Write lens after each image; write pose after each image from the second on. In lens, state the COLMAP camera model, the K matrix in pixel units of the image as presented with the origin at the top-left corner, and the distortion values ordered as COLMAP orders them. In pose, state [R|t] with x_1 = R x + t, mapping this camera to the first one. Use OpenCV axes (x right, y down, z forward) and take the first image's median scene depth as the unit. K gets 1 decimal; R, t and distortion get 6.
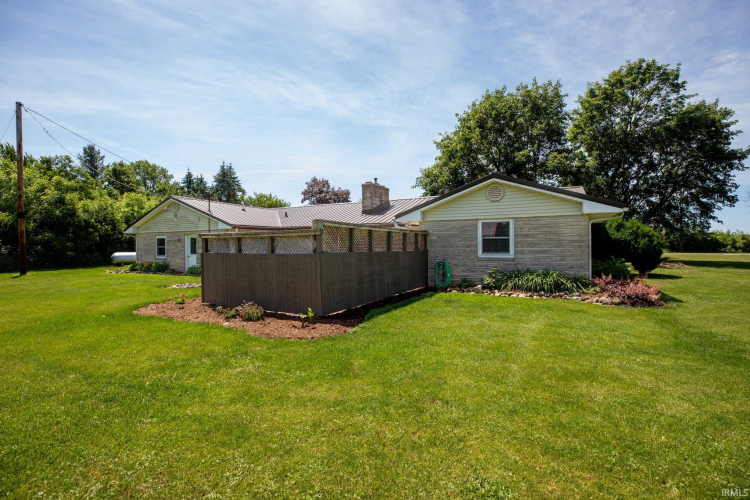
lens RADIAL K [[348.0, 0, 374.7], [0, 348.0, 253.6], [0, 0, 1]] dist [-0.017899, 0.000749]
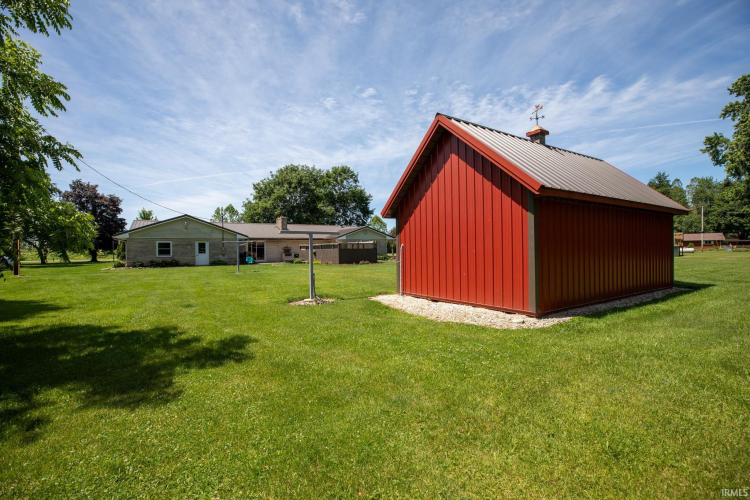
lens RADIAL K [[348.0, 0, 369.1], [0, 348.0, 248.6], [0, 0, 1]] dist [-0.017899, 0.000749]
pose [[0.551022, 0.003883, 0.834481, -0.917959], [0.028303, 0.999327, -0.023340, 0.024633], [-0.834010, 0.036479, 0.550542, -0.316516]]
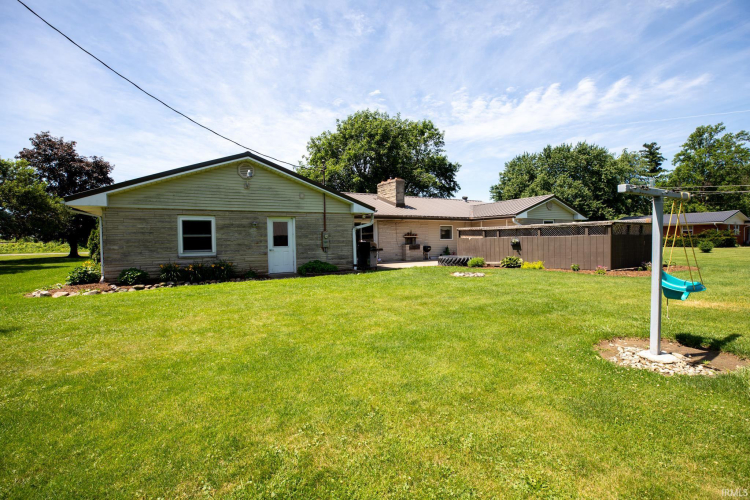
lens RADIAL K [[348.0, 0, 369.3], [0, 348.0, 248.4], [0, 0, 1]] dist [-0.017899, 0.000749]
pose [[0.554550, -0.021393, 0.831875, -0.645746], [0.030193, 0.999529, 0.005577, 0.004779], [-0.831602, 0.022024, 0.554935, 0.313151]]
